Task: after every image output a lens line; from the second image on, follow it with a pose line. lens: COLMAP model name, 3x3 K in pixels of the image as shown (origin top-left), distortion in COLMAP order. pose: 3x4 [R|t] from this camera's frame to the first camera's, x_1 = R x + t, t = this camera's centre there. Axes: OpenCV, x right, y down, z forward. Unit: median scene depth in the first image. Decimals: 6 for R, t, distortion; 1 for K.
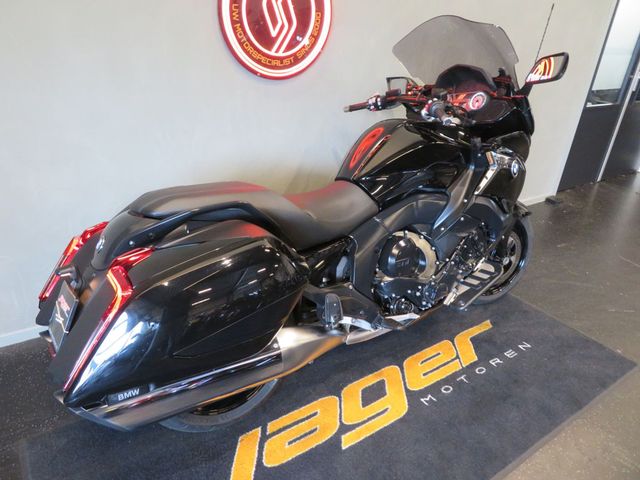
lens RADIAL K [[459.7, 0, 320.0], [0, 459.7, 240.0], [0, 0, 1]] dist [-0.002293, 0.001082]
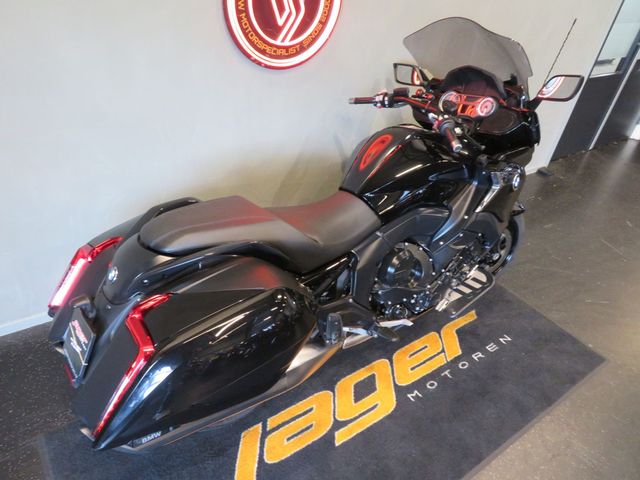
lens RADIAL K [[459.7, 0, 320.0], [0, 459.7, 240.0], [0, 0, 1]] dist [-0.002293, 0.001082]
pose [[0.998480, 0.036863, 0.040966, -0.046136], [-0.043089, 0.985630, 0.163329, -0.183618], [-0.034357, -0.164846, 0.985721, -0.004453]]
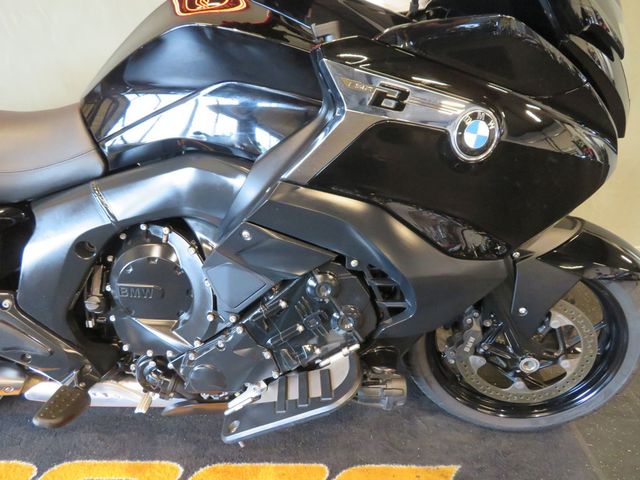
lens RADIAL K [[459.7, 0, 320.0], [0, 459.7, 240.0], [0, 0, 1]] dist [-0.002293, 0.001082]
pose [[0.831752, 0.275164, -0.482155, 0.531415], [-0.232082, 0.961329, 0.148270, -0.110383], [0.504308, -0.011425, 0.863448, 0.675365]]
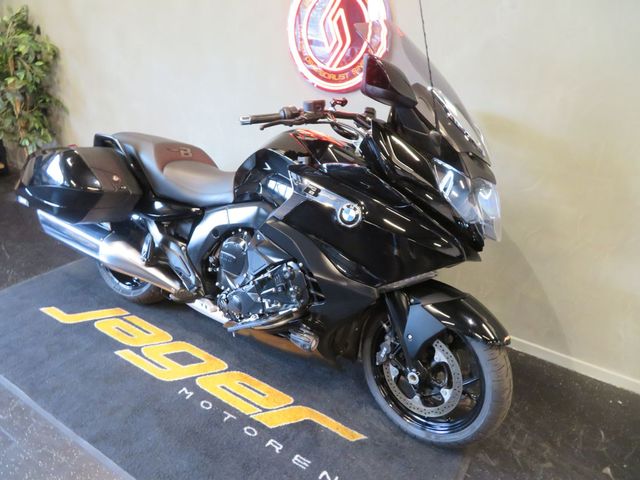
lens RADIAL K [[459.7, 0, 320.0], [0, 459.7, 240.0], [0, 0, 1]] dist [-0.002293, 0.001082]
pose [[0.398951, 0.339155, -0.851946, 1.083440], [-0.440794, 0.885631, 0.146149, -0.216521], [0.804077, 0.317226, 0.502821, 0.630761]]
